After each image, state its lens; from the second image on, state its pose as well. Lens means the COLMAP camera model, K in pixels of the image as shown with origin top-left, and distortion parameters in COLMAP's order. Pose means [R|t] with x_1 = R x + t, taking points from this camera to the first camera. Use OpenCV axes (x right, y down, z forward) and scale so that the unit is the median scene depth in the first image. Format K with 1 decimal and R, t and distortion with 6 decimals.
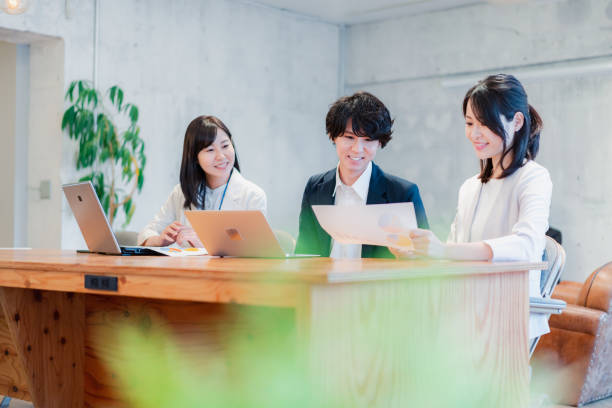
lens RADIAL K [[958.6, 0, 306.0], [0, 958.6, 204.0], [0, 0, 1]] dist [-0.013341, -0.039583]
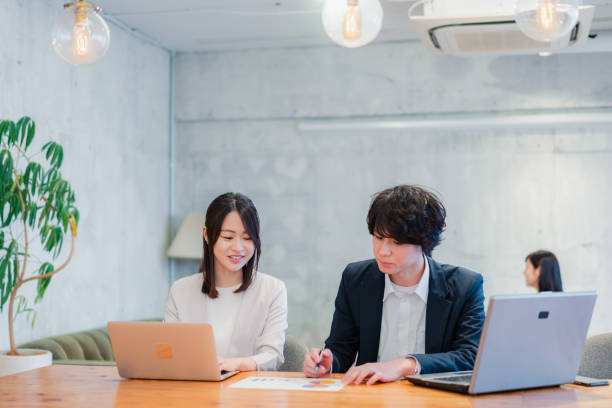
lens RADIAL K [[956.2, 0, 306.0], [0, 956.2, 204.0], [0, 0, 1]] dist [-0.028663, -0.117142]
pose [[0.871986, 0.012807, 0.489363, -0.381279], [-0.004122, 0.999814, -0.018822, -0.043199], [-0.489513, 0.014396, 0.871877, 0.247978]]
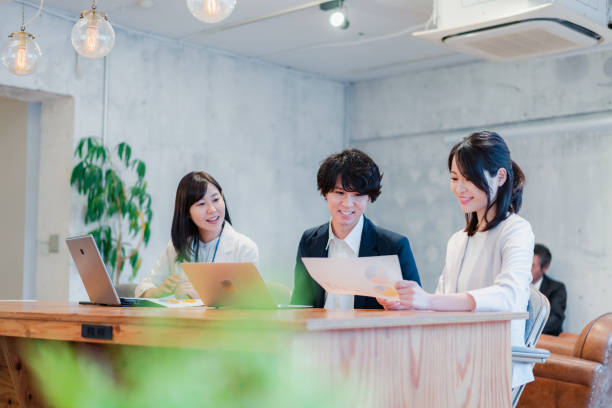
lens RADIAL K [[958.6, 0, 306.0], [0, 958.6, 204.0], [0, 0, 1]] dist [-0.013341, -0.039583]
pose [[0.999890, -0.002068, -0.014662, 0.011881], [0.001235, 0.998394, -0.056630, 0.001058], [0.014755, 0.056605, 0.998288, -0.018659]]
